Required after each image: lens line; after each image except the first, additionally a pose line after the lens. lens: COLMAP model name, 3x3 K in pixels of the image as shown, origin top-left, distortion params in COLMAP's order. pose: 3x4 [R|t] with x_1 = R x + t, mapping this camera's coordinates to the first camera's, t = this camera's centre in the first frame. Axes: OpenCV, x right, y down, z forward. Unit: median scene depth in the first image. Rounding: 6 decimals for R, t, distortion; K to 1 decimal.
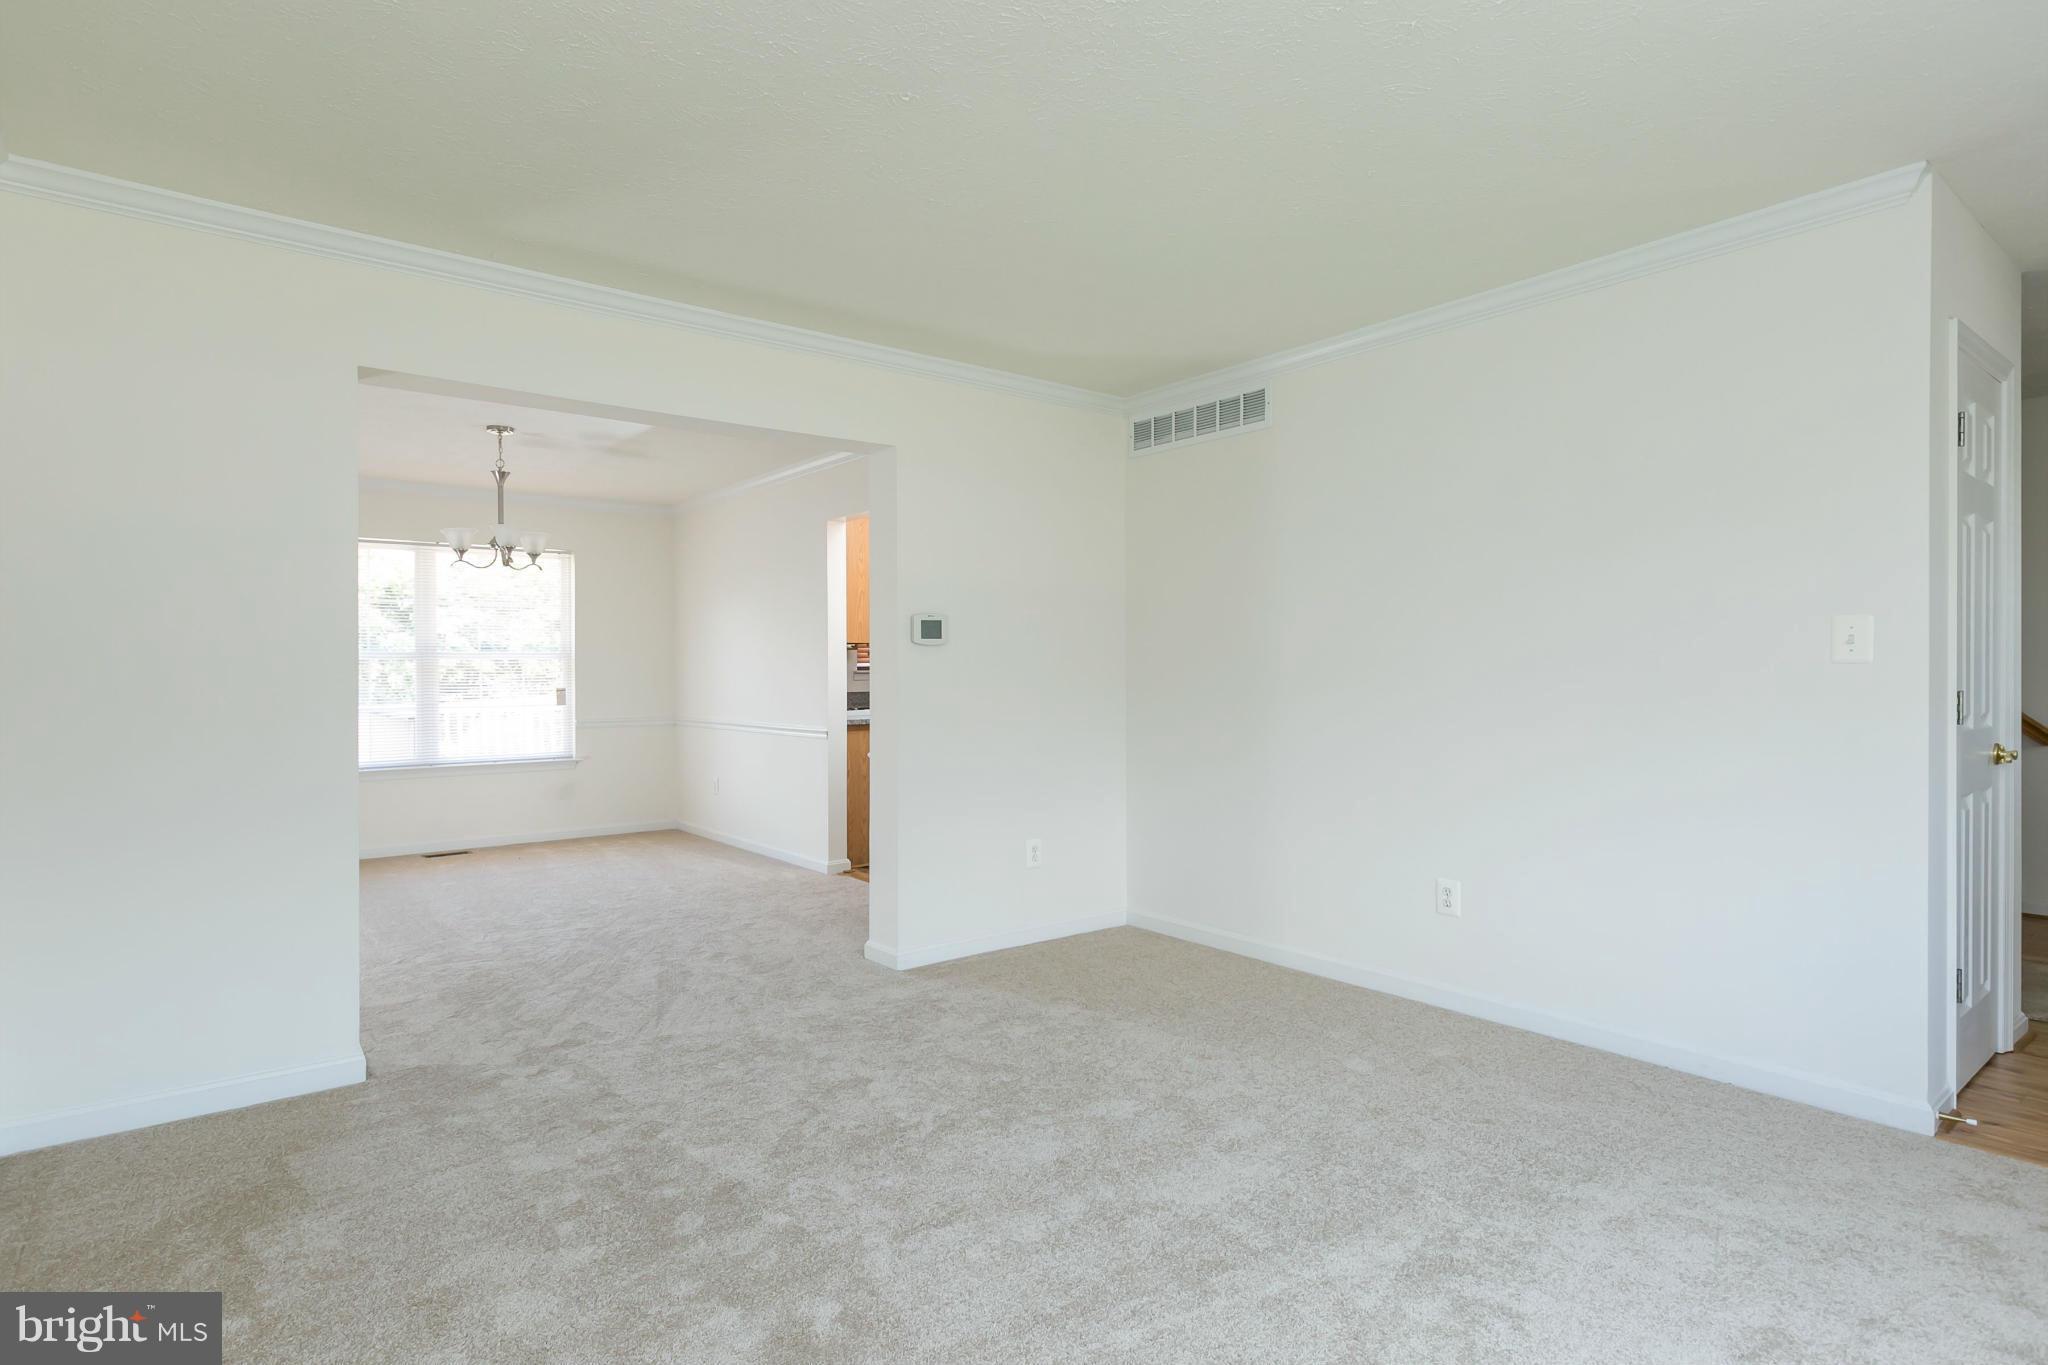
lens RADIAL K [[1049.7, 0, 1024.0], [0, 1049.7, 682.5], [0, 0, 1]] dist [0.004527, -0.000189]
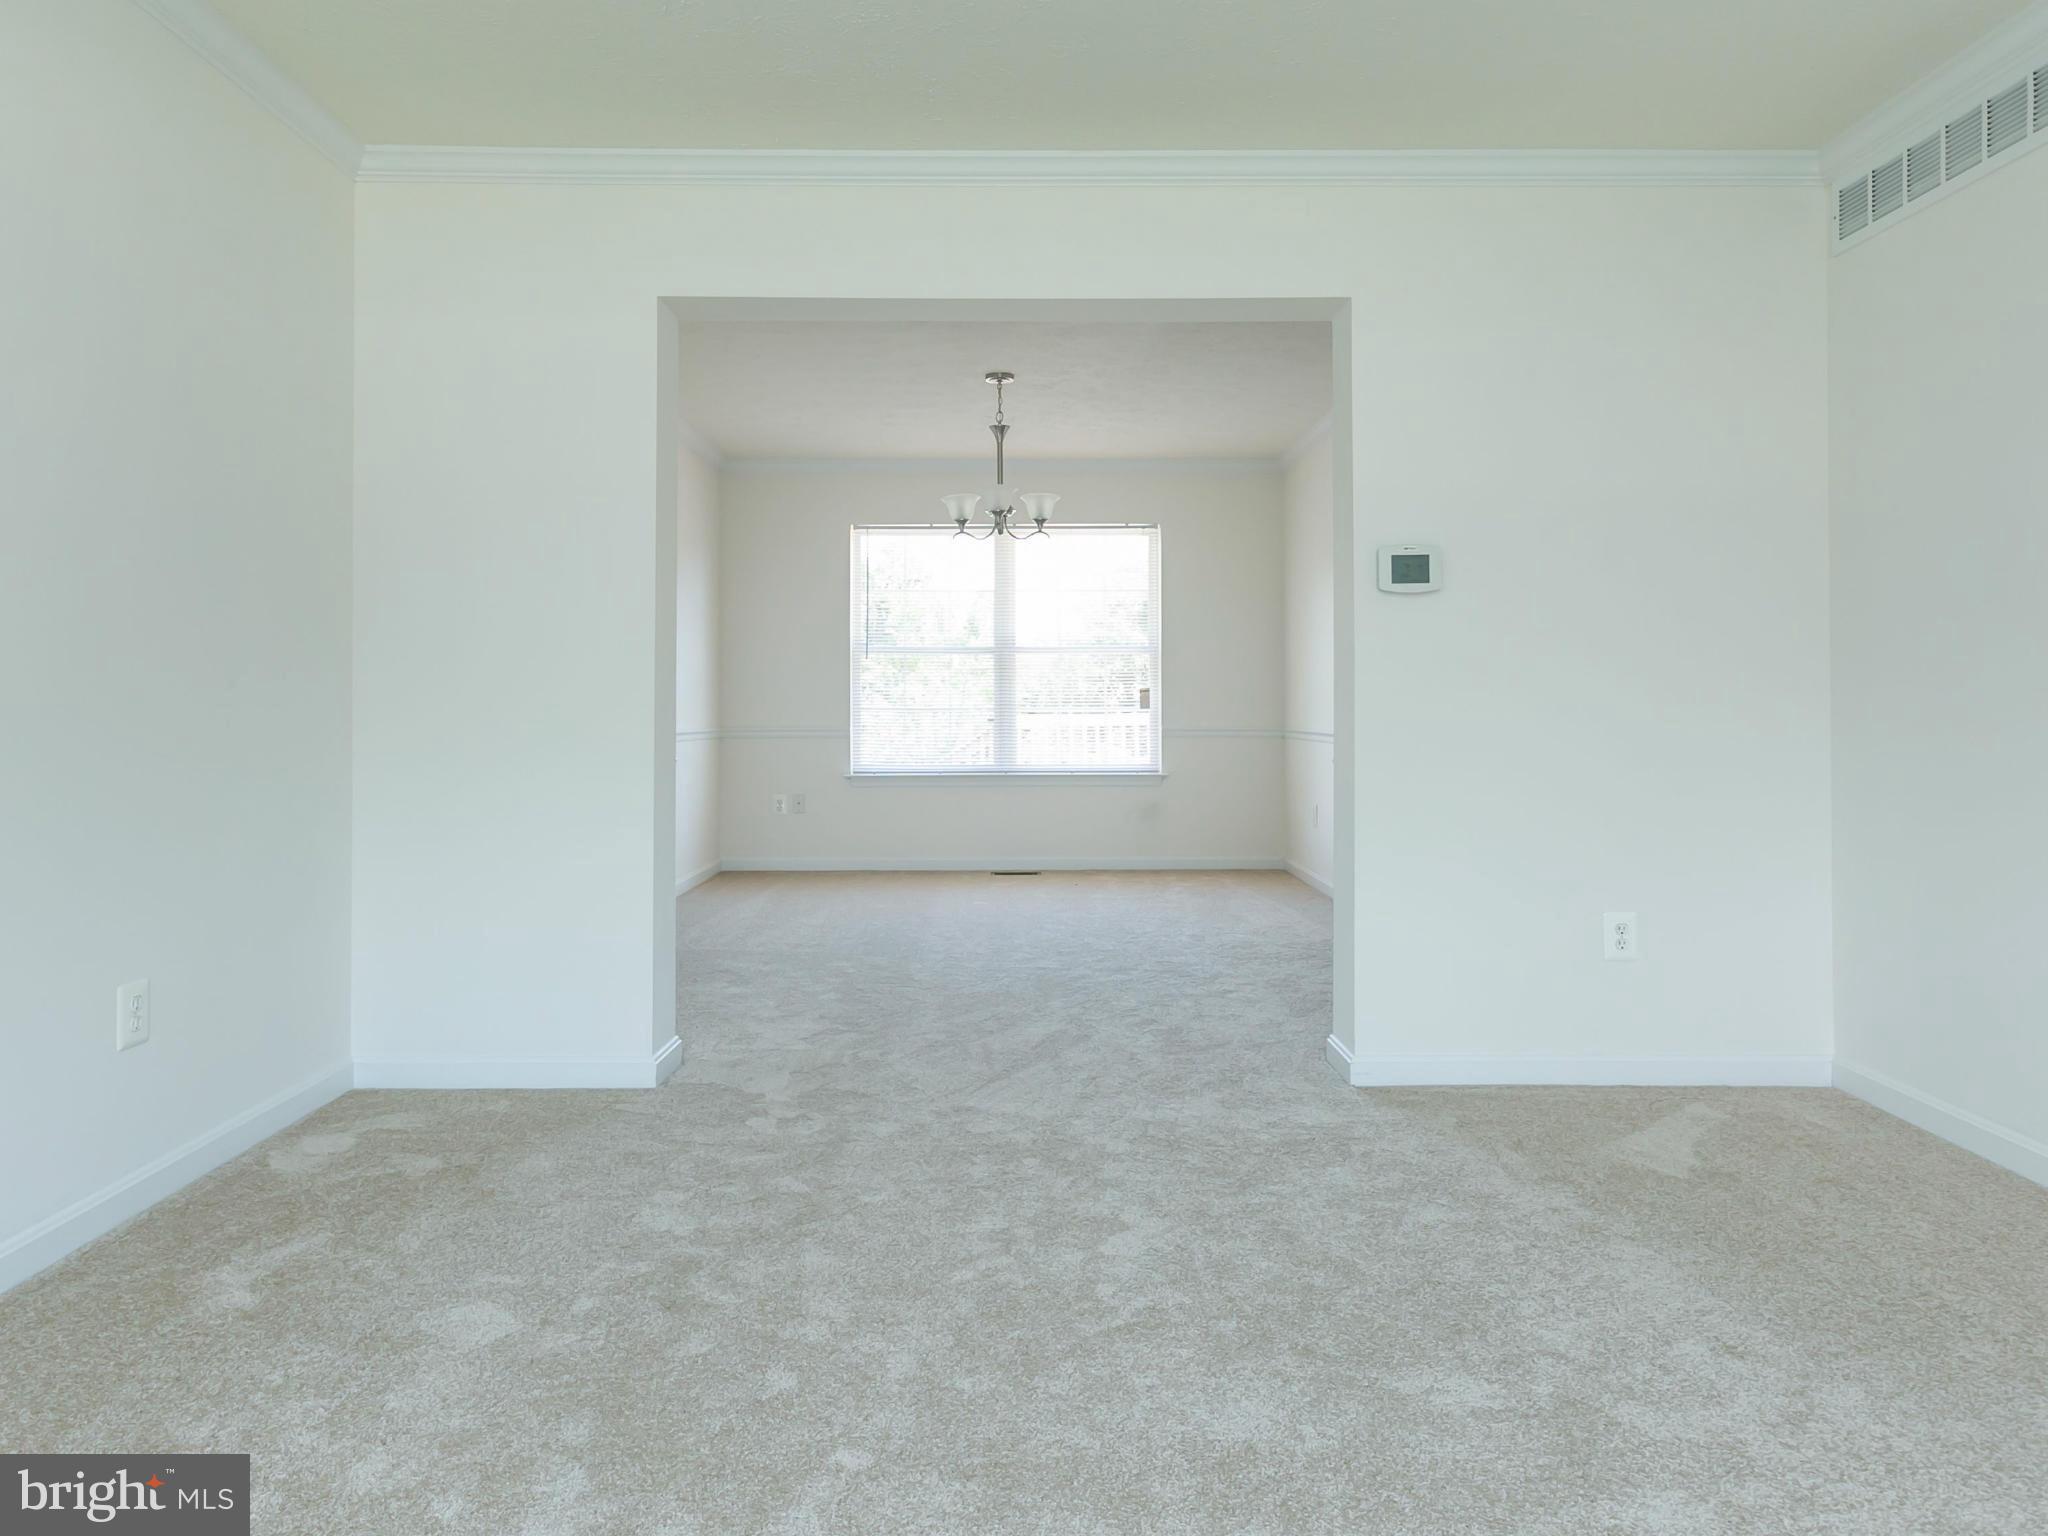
lens RADIAL K [[1303.6, 0, 1031.9], [0, 1303.6, 688.9], [0, 0, 1]] dist [0.003808, 0.000746]
pose [[0.793401, -0.003424, -0.608689, 0.171248], [-0.005527, 0.999902, -0.012828, 0.027883], [0.608674, 0.013542, 0.793305, 0.171678]]
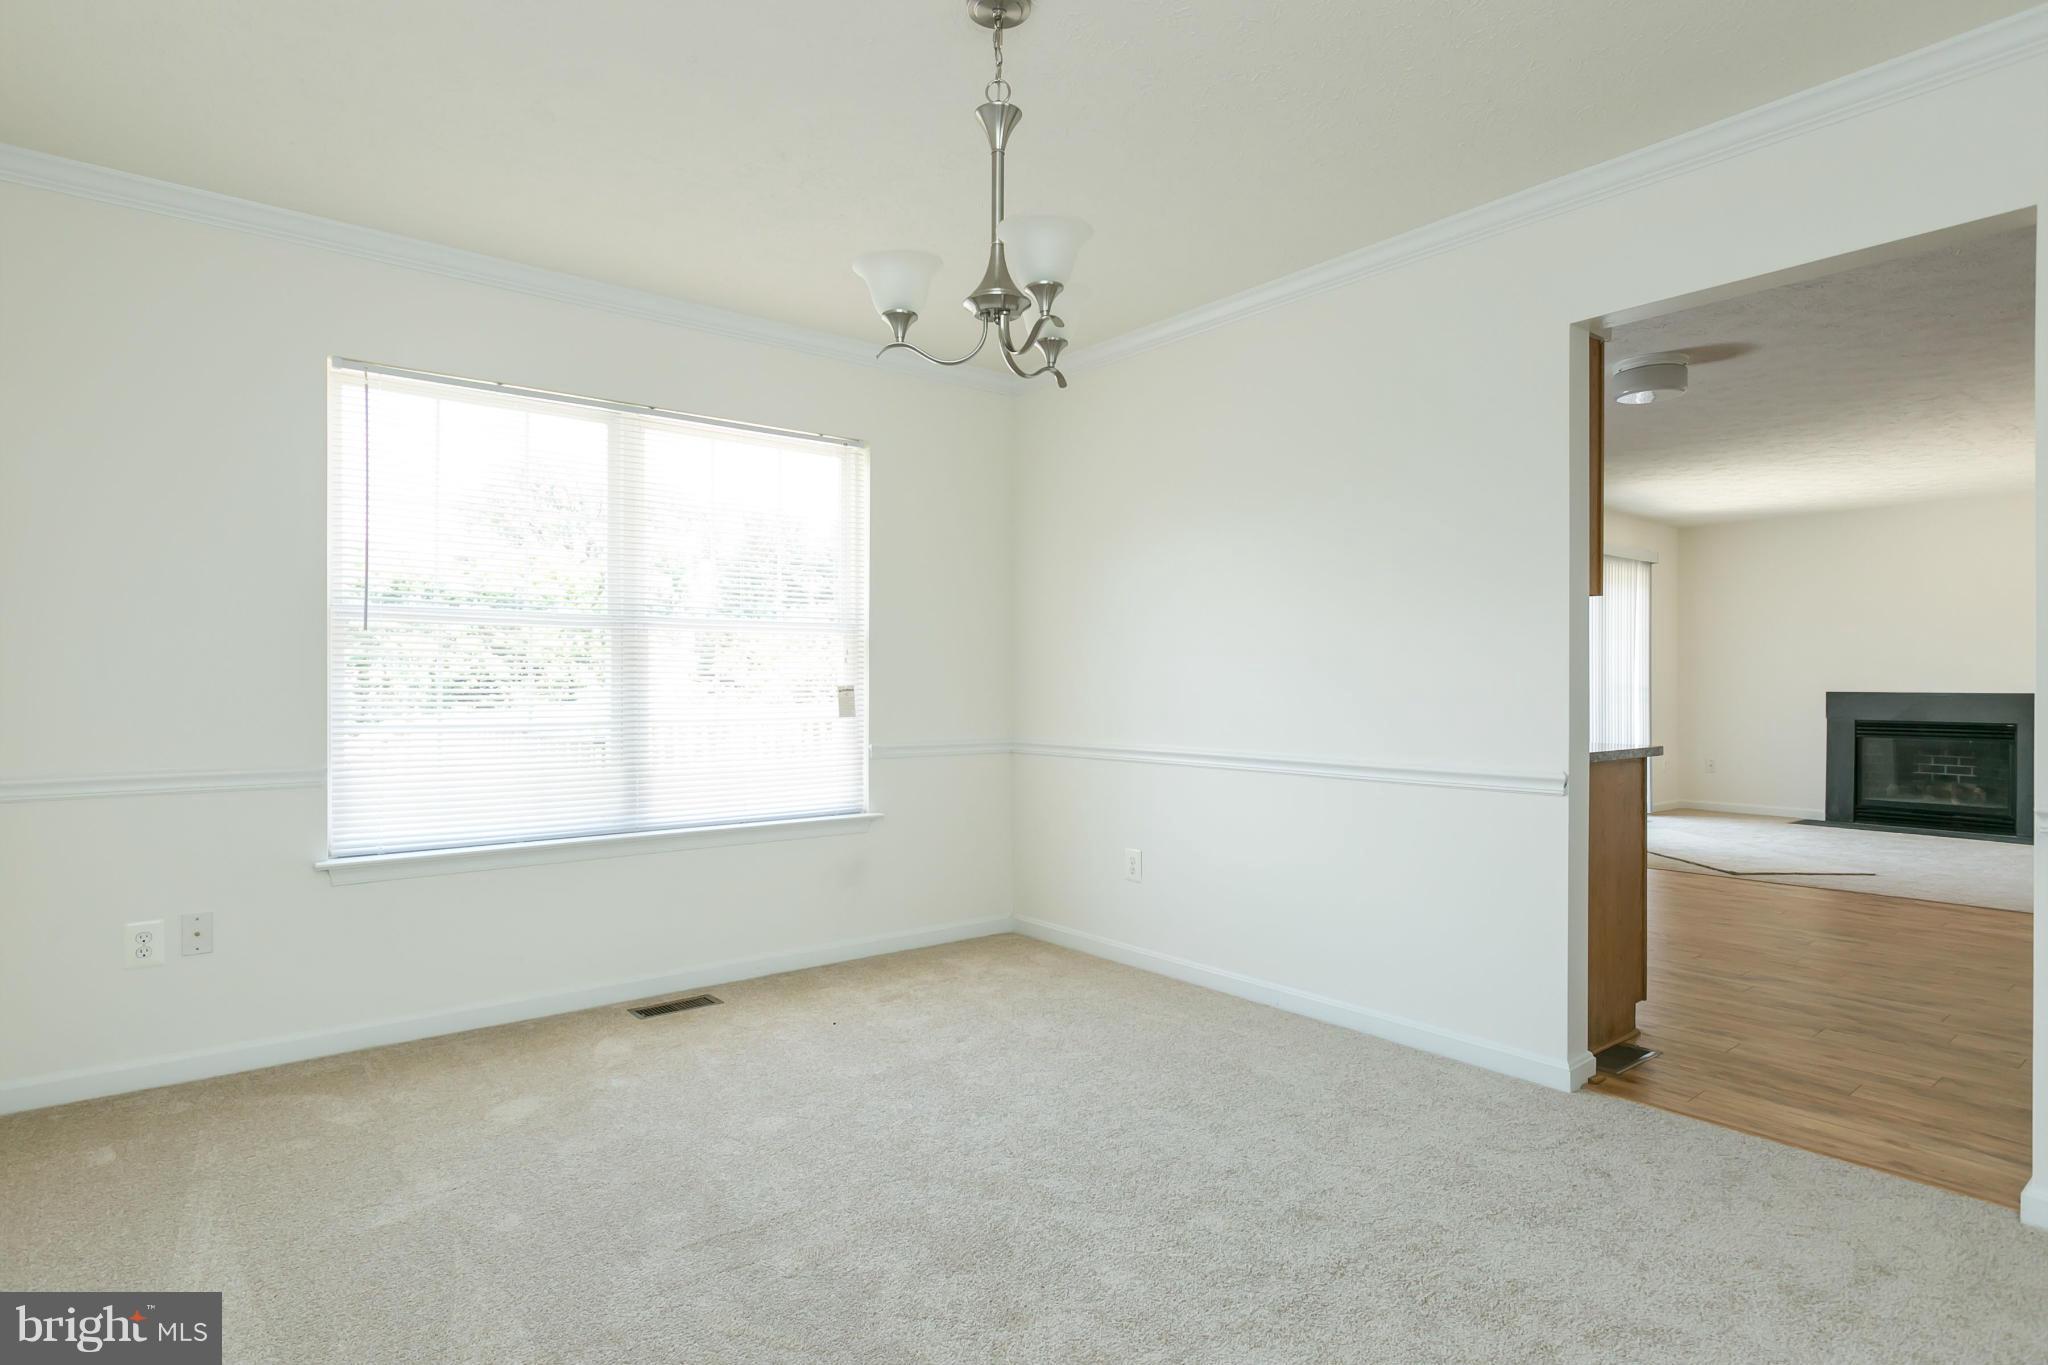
lens RADIAL K [[1074.7, 0, 1024.0], [0, 1074.7, 682.5], [0, 0, 1]] dist [-0.000539, -0.000198]
pose [[0.999925, 0.002045, -0.012053, -0.482700], [-0.002140, 0.999966, -0.007912, 0.010105], [0.012037, 0.007937, 0.999896, 0.611365]]
